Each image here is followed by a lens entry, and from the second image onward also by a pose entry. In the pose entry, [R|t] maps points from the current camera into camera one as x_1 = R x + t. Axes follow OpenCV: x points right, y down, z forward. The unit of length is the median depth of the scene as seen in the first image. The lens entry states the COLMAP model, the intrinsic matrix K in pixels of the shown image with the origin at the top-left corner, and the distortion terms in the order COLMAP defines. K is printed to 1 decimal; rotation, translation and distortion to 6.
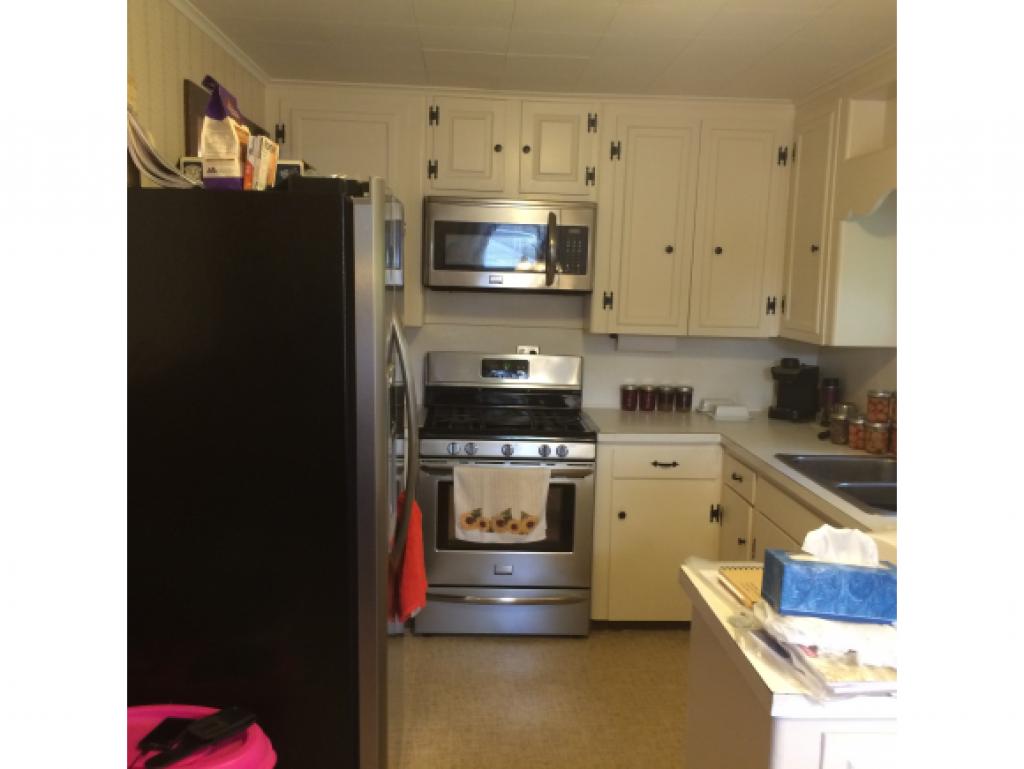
lens RADIAL K [[903.6, 0, 515.4], [0, 903.6, 379.9], [0, 0, 1]] dist [0.104418, -0.185560]
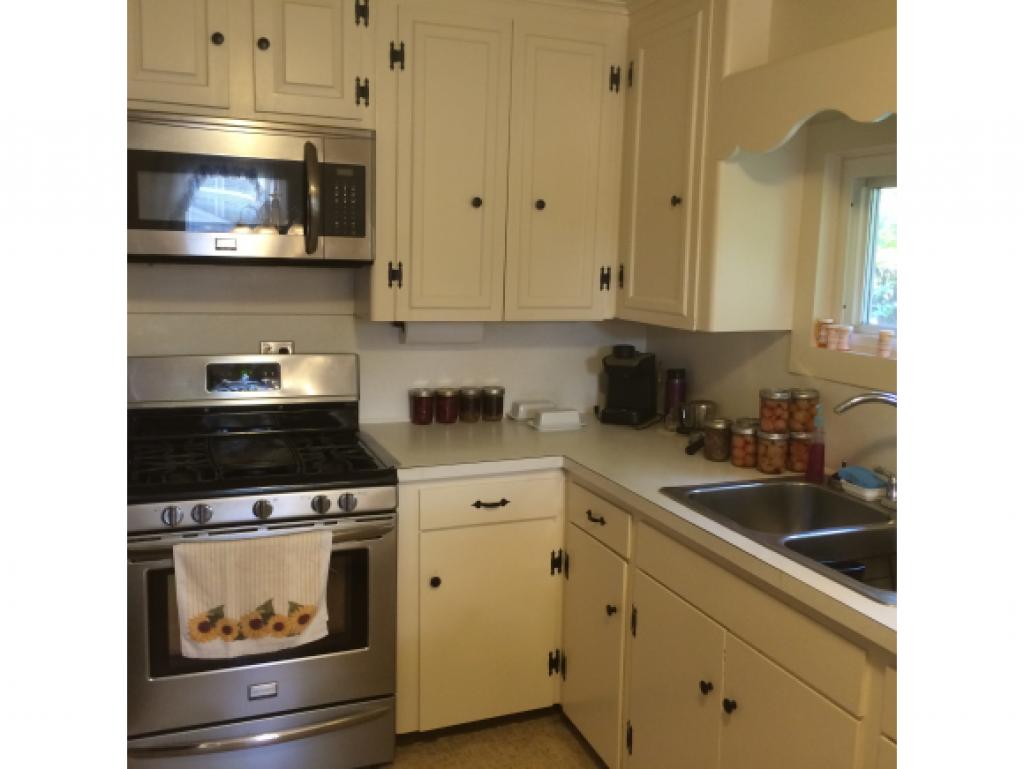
lens RADIAL K [[903.6, 0, 515.4], [0, 903.6, 379.9], [0, 0, 1]] dist [0.104418, -0.185560]
pose [[0.950373, -0.051881, 0.306757, -0.030123], [0.042486, 0.998403, 0.037233, -0.029672], [-0.308199, -0.022352, 0.951059, 0.314631]]
